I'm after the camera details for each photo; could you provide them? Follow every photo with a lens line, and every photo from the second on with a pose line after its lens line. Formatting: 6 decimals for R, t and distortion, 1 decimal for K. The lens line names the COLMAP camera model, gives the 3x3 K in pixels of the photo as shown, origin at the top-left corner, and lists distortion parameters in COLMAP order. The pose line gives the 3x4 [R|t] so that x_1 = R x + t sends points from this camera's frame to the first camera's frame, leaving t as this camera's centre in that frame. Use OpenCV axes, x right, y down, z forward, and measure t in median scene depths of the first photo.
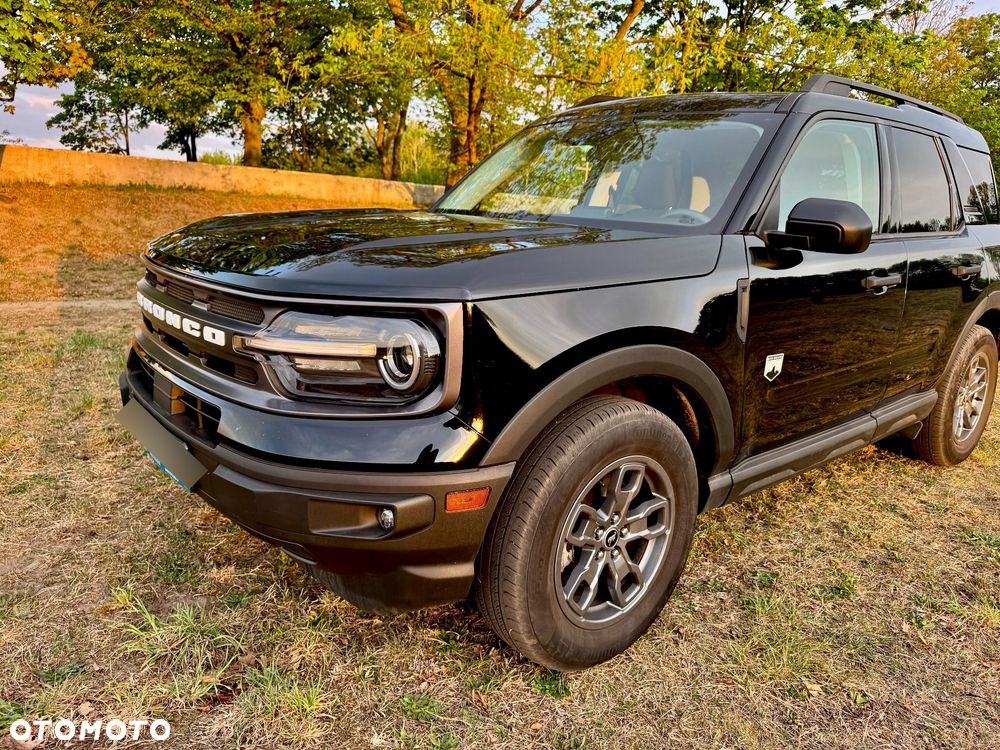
lens RADIAL K [[755.6, 0, 559.0], [0, 755.6, 348.3], [0, 0, 1]] dist [-0.015346, 0.006241]
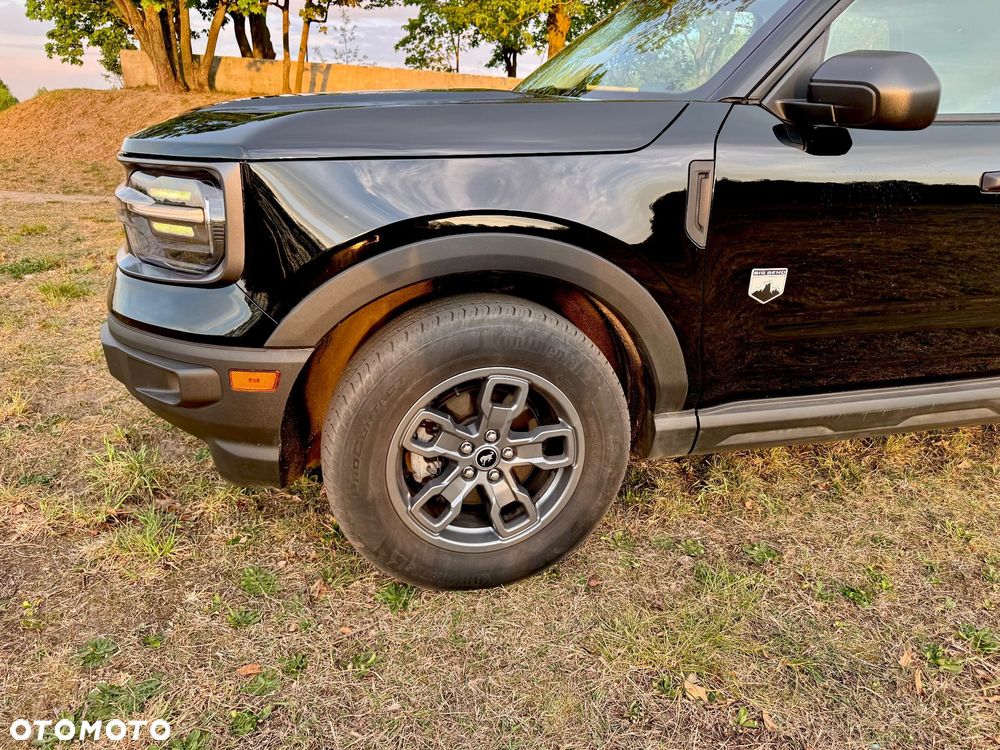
lens RADIAL K [[758.5, 0, 529.8], [0, 758.5, 374.8], [0, 0, 1]] dist [-0.005739, -0.005658]
pose [[0.893986, 0.133891, -0.427624, 0.439964], [-0.076832, 0.985985, 0.148091, 0.019578], [0.441459, -0.099536, 0.891744, 0.224088]]
